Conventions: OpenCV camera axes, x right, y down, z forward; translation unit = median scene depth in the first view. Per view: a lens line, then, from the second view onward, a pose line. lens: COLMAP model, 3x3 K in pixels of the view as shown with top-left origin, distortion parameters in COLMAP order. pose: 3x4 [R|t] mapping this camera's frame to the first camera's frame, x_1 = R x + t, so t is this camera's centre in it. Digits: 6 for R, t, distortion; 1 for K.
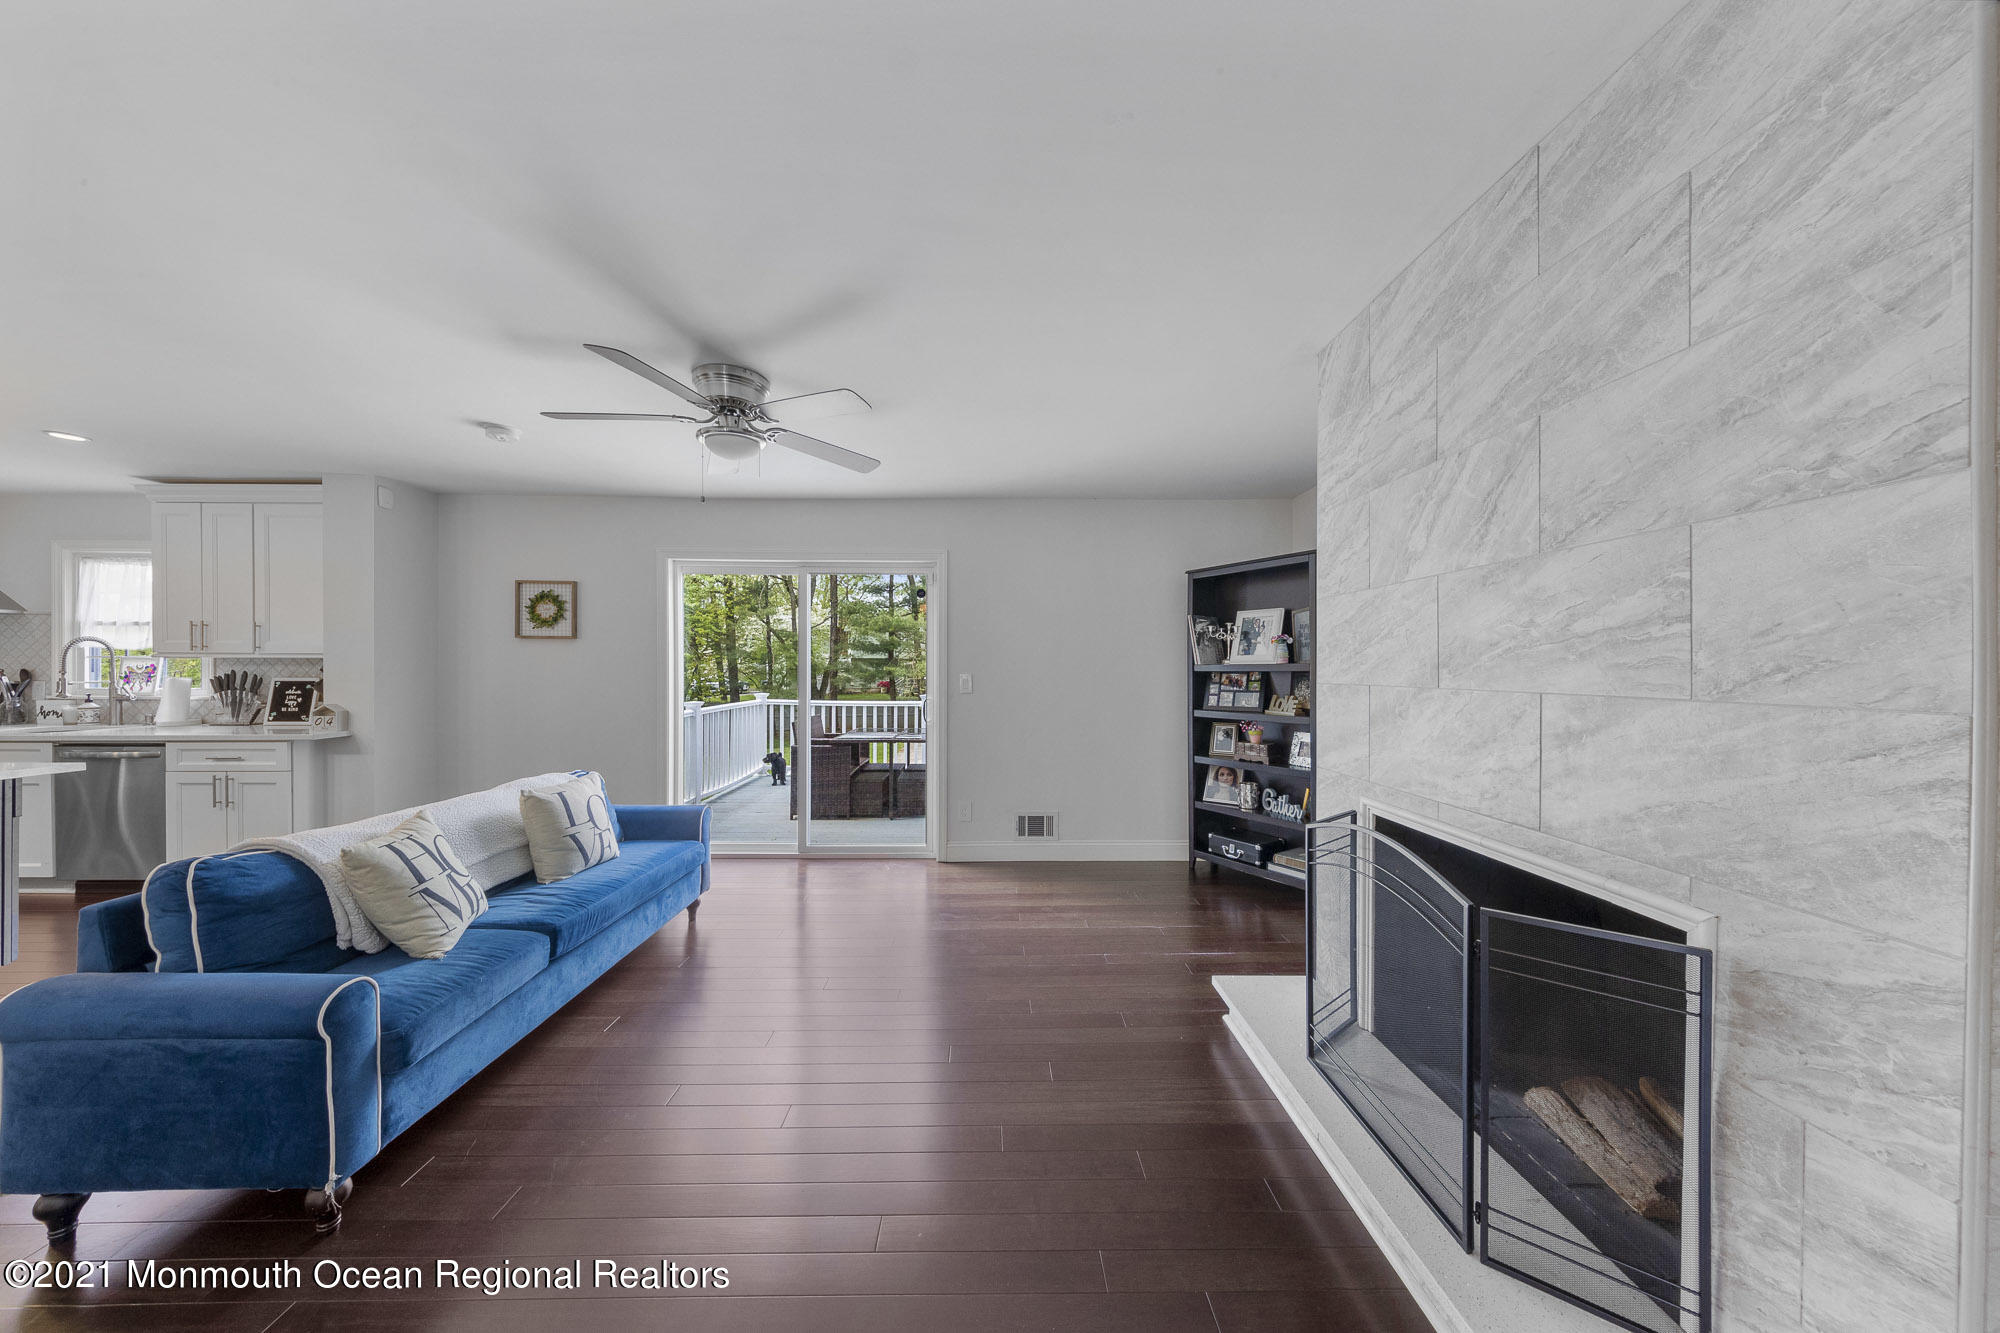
lens RADIAL K [[634.2, 0, 994.1], [0, 634.2, 666.6], [0, 0, 1]] dist [0.003264, -0.001023]
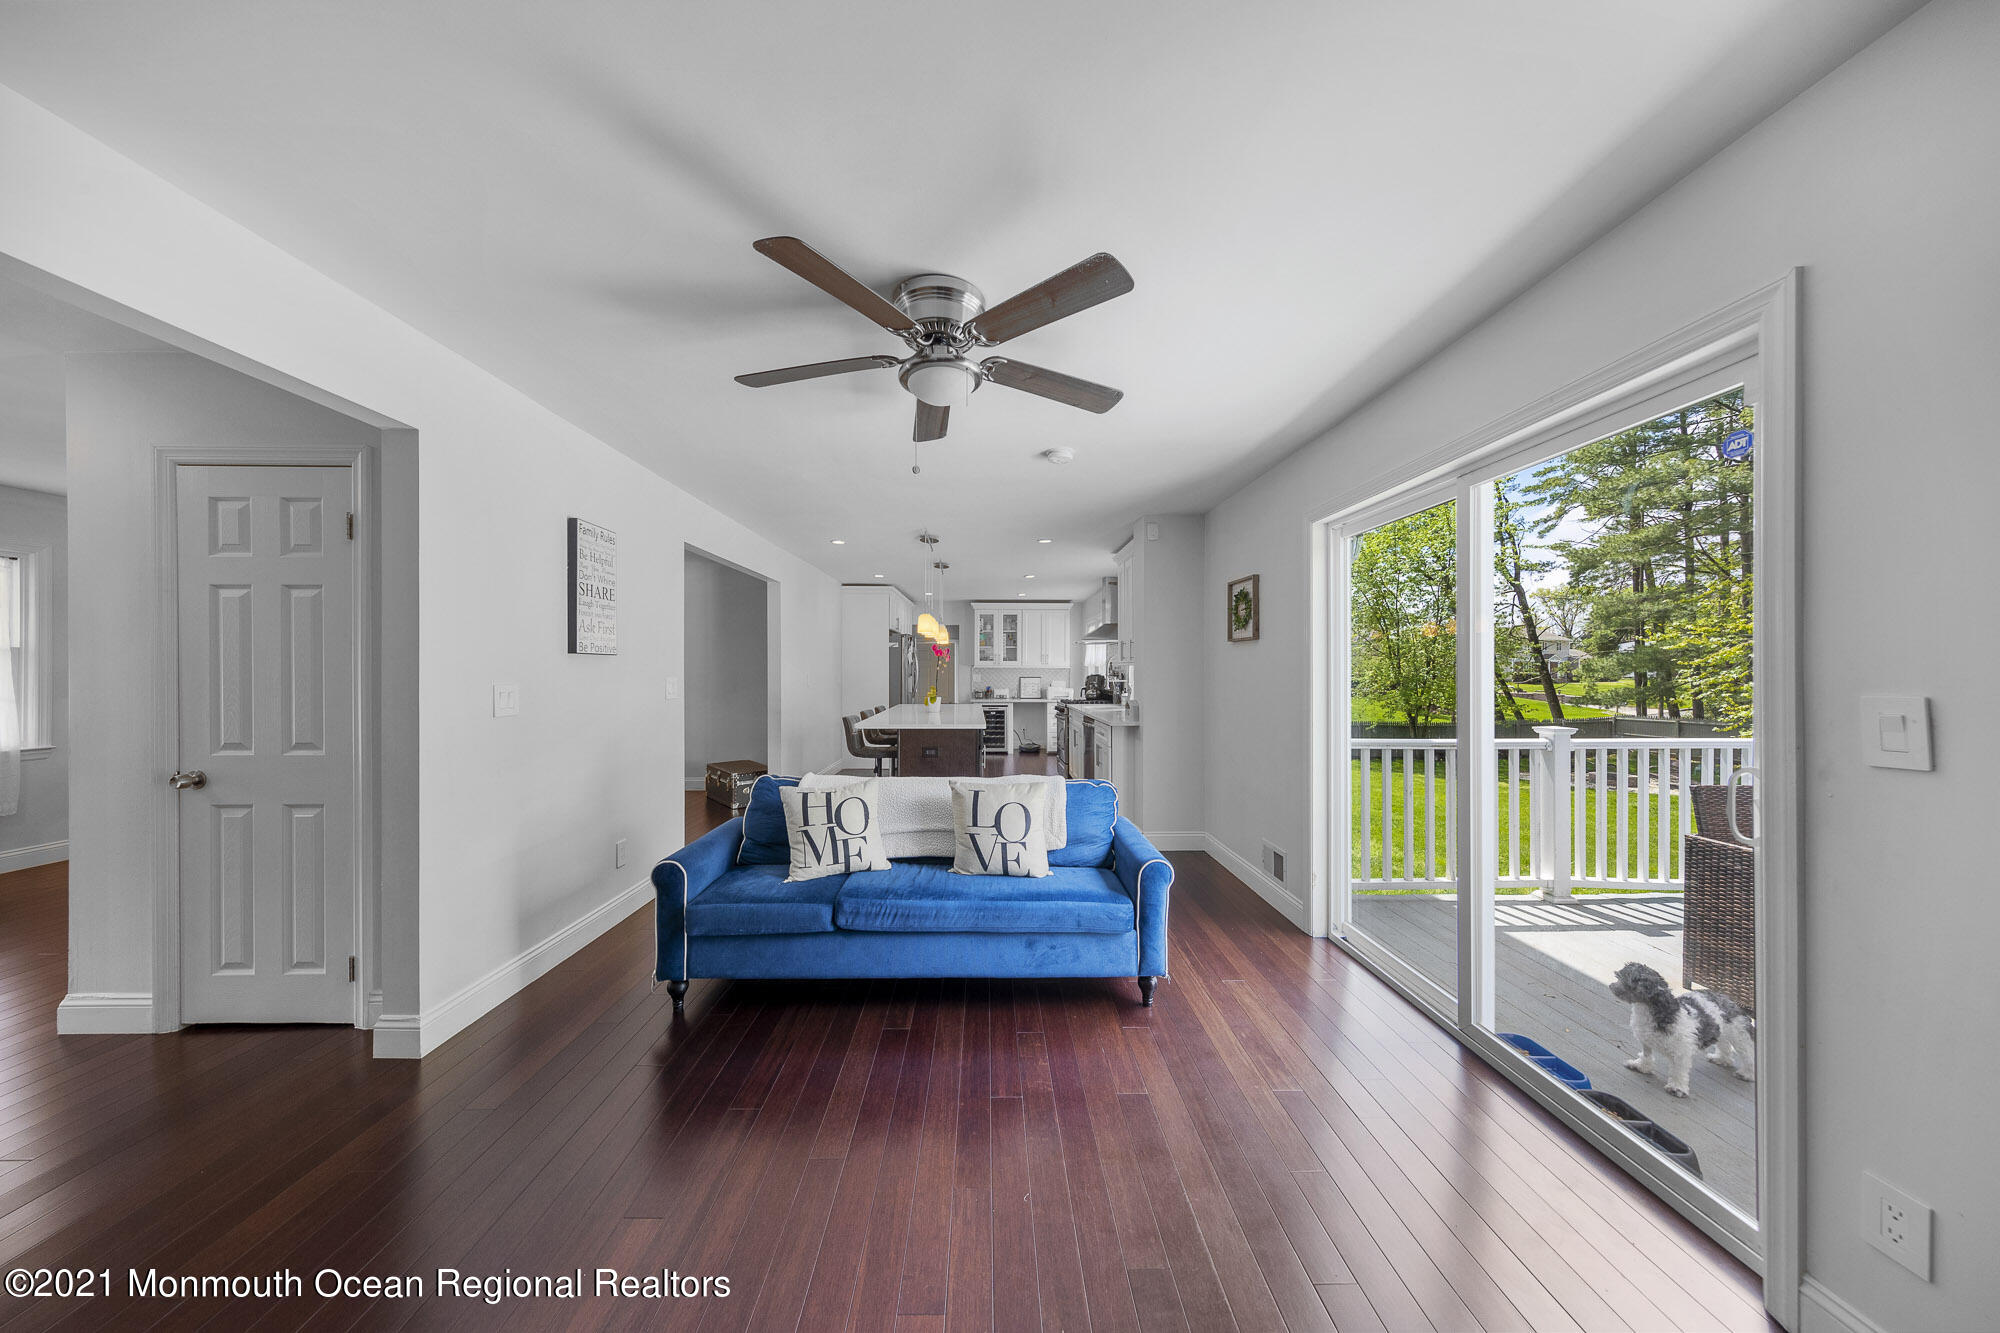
lens RADIAL K [[634.2, 0, 1002.3], [0, 634.2, 670.2], [0, 0, 1]] dist [0.003264, -0.001023]
pose [[0.015758, -0.001991, -0.999874, 0.224044], [-0.001774, 0.999996, -0.002019, 0.001292], [0.999874, 0.001805, 0.015755, 0.647943]]
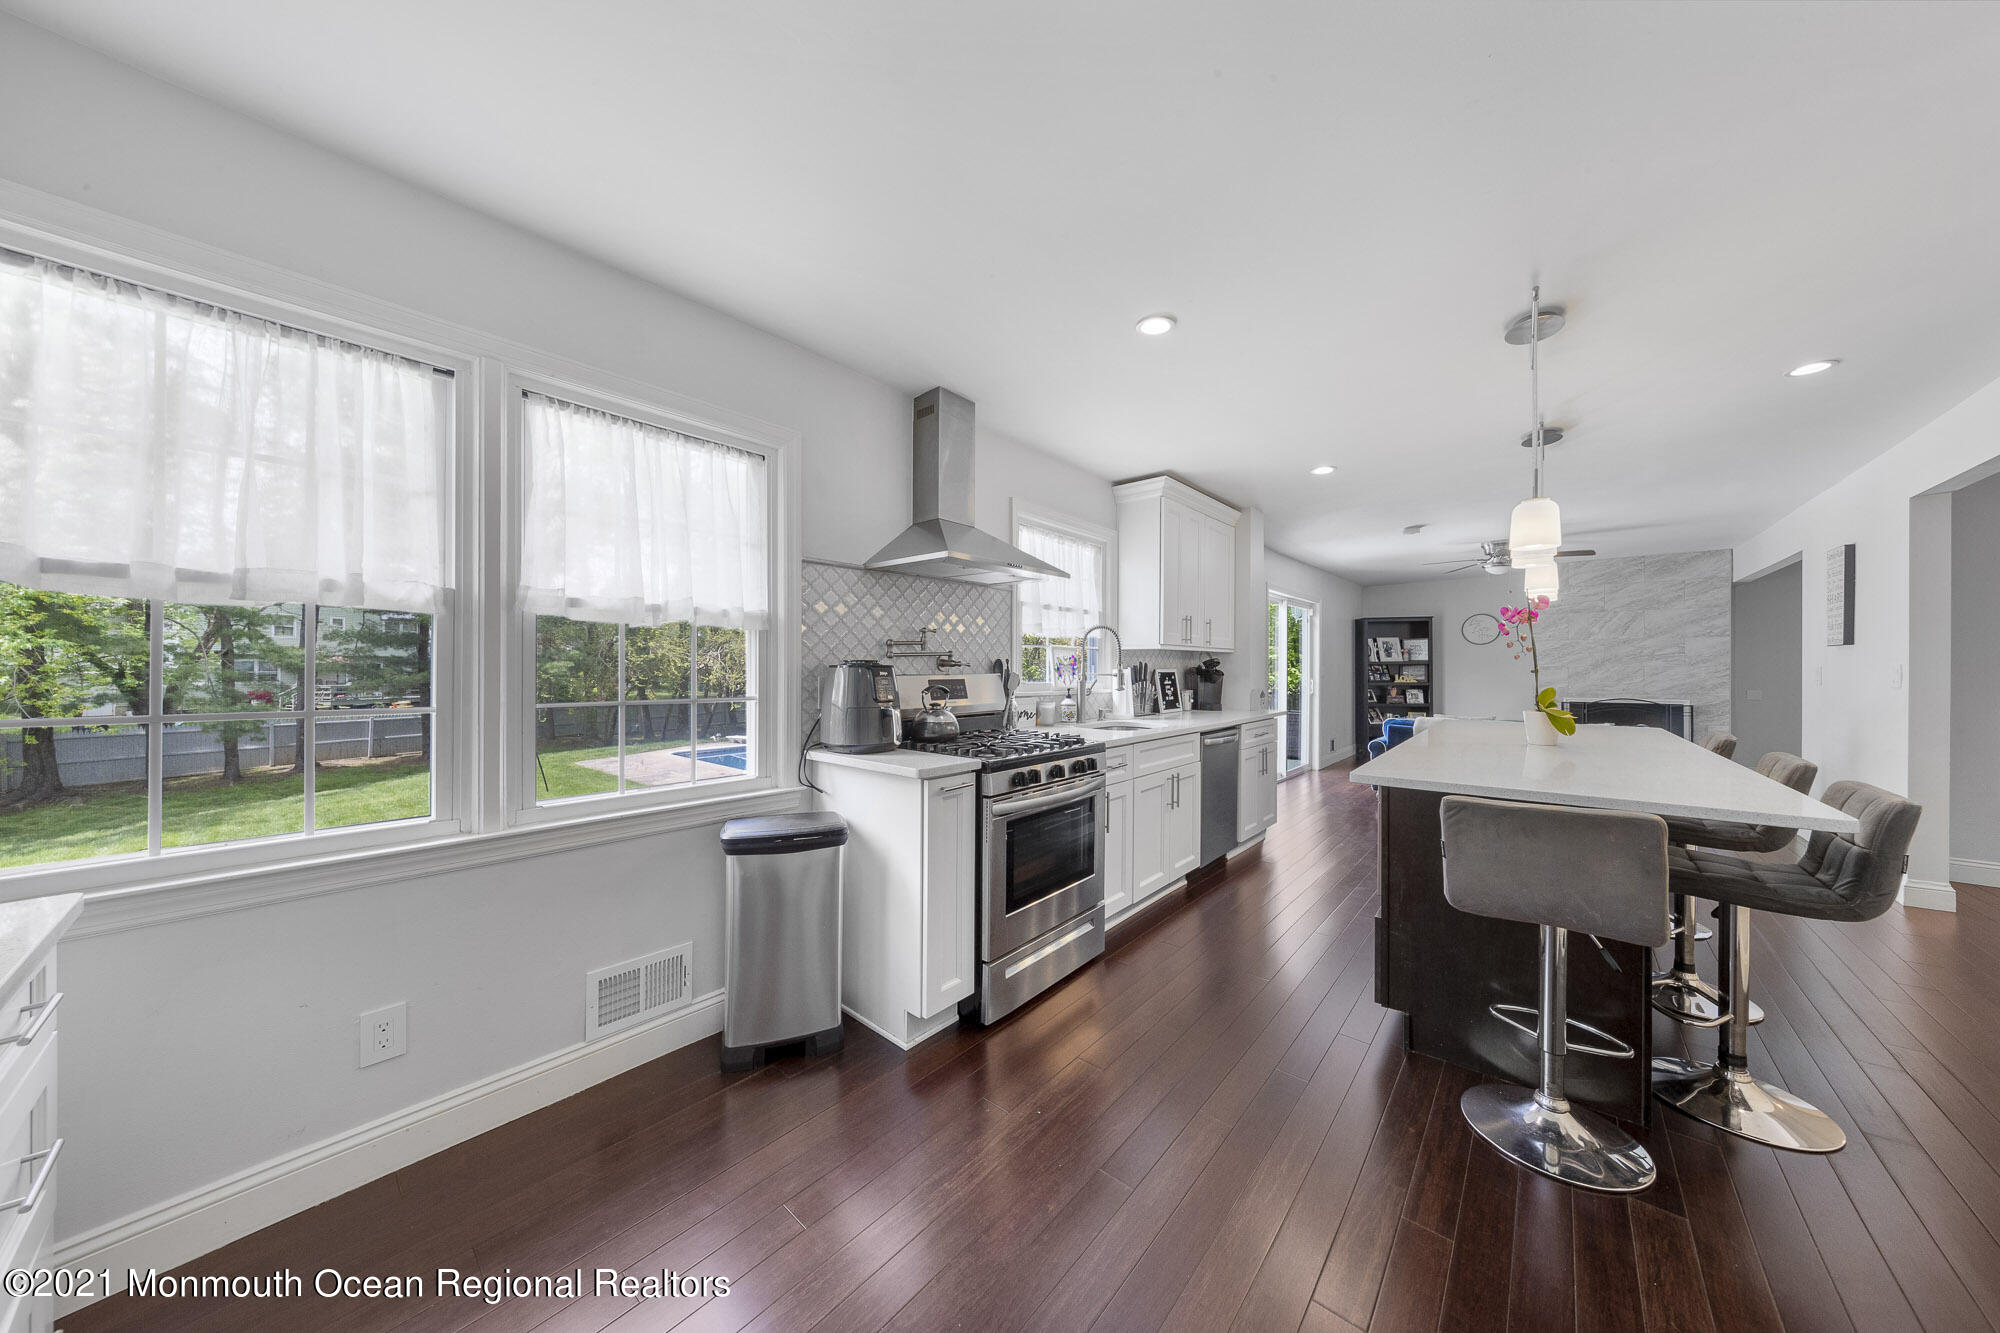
lens RADIAL K [[634.2, 0, 988.2], [0, 634.2, 668.8], [0, 0, 1]] dist [0.003264, -0.001023]
pose [[0.676958, -0.002260, 0.736019, -2.147491], [0.002827, 0.999996, 0.000470, 0.014981], [-0.736017, 0.001762, 0.676961, 0.484305]]
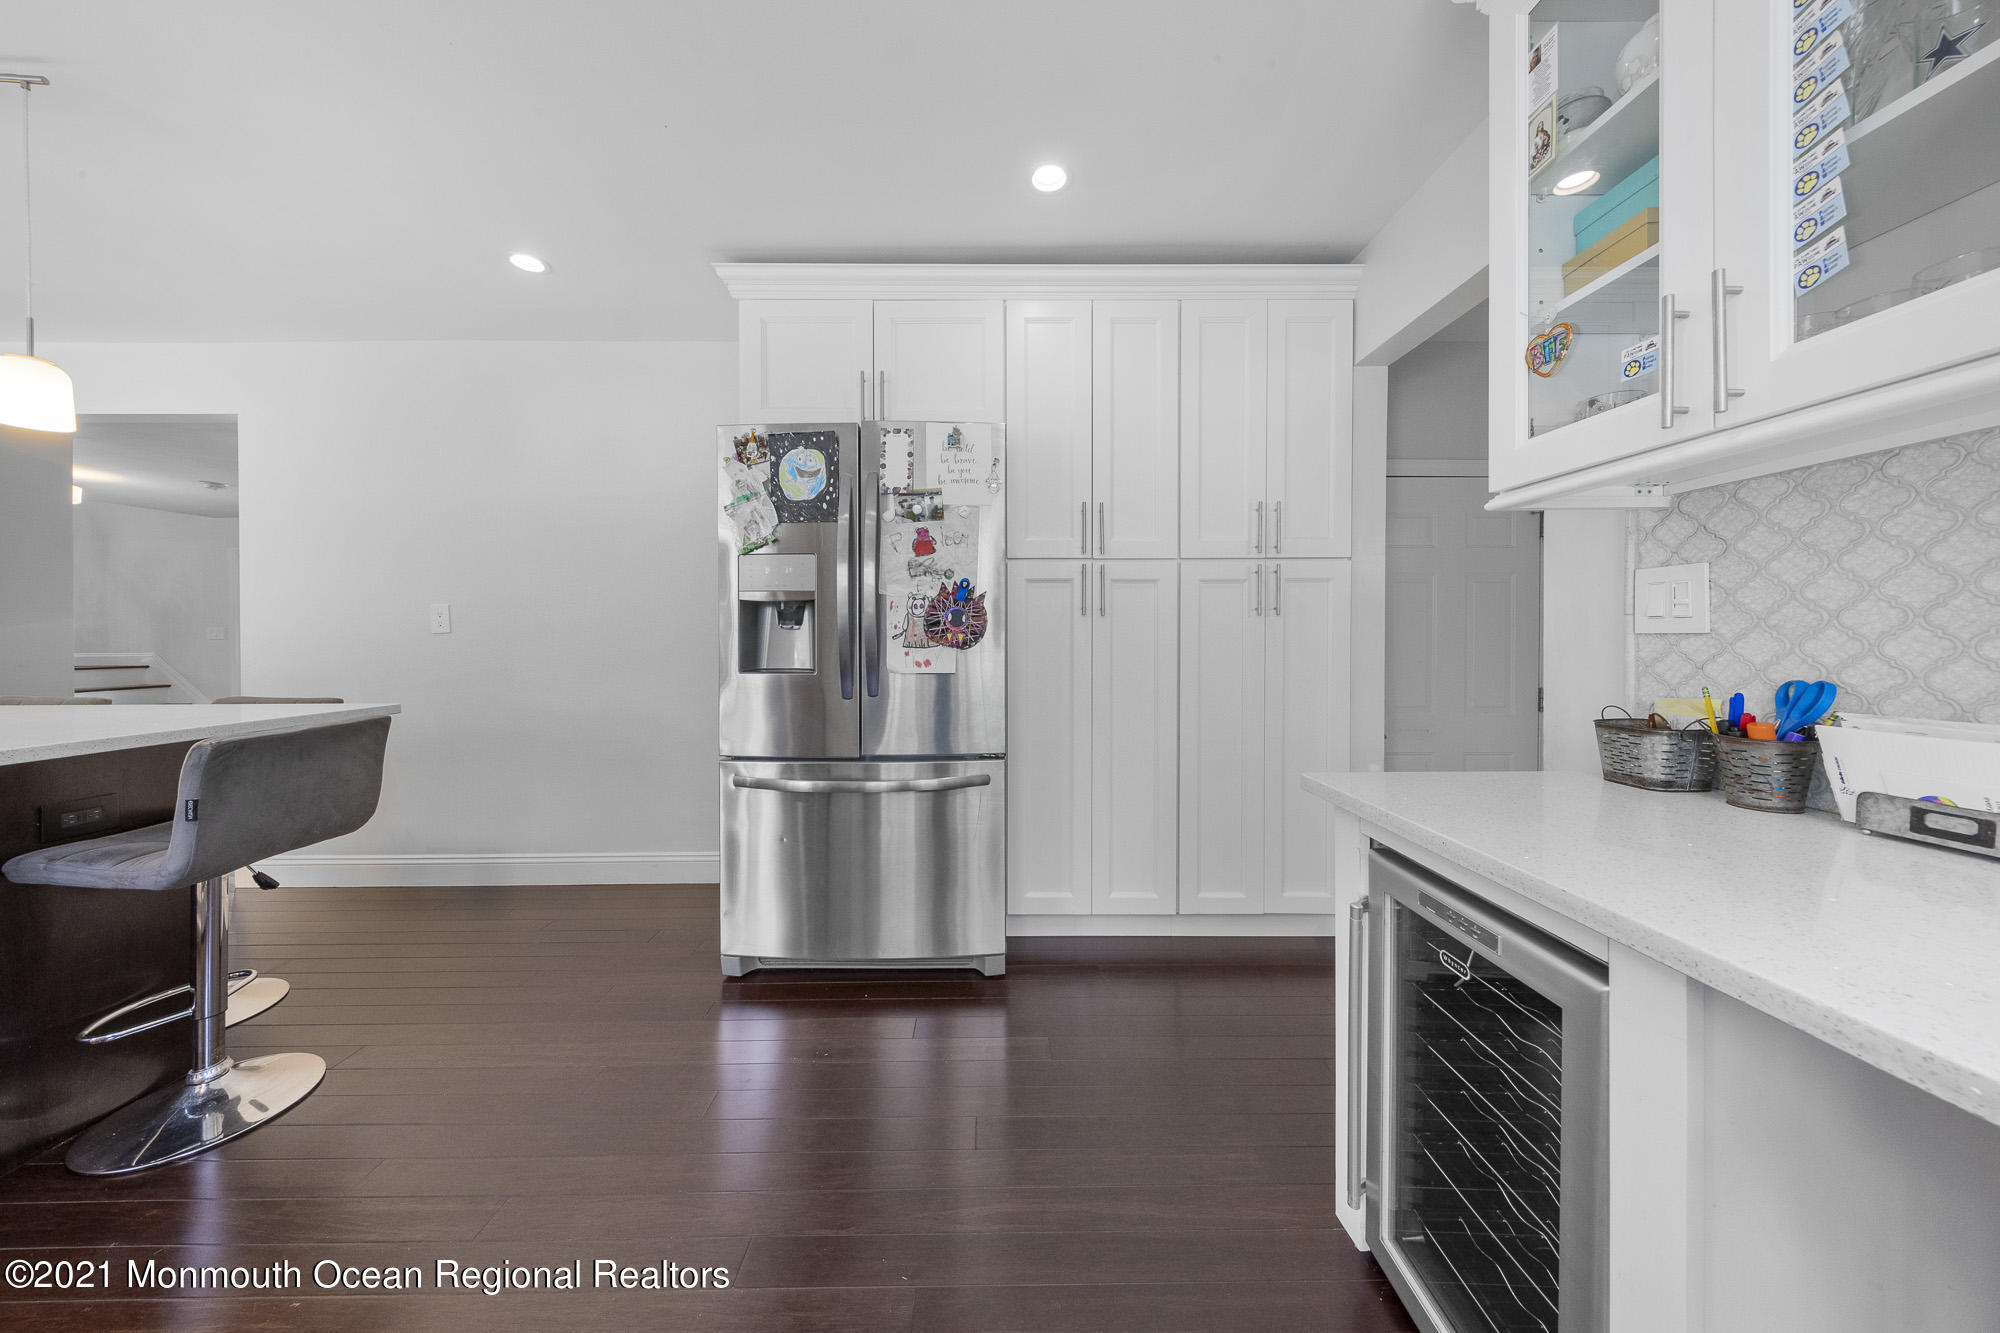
lens RADIAL K [[634.2, 0, 992.2], [0, 634.2, 647.9], [0, 0, 1]] dist [0.003264, -0.001023]
pose [[-0.999997, -0.000456, -0.002254, -2.048339], [-0.000486, 0.999910, 0.013380, 0.046518], [0.002248, 0.013381, -0.999908, 0.876029]]
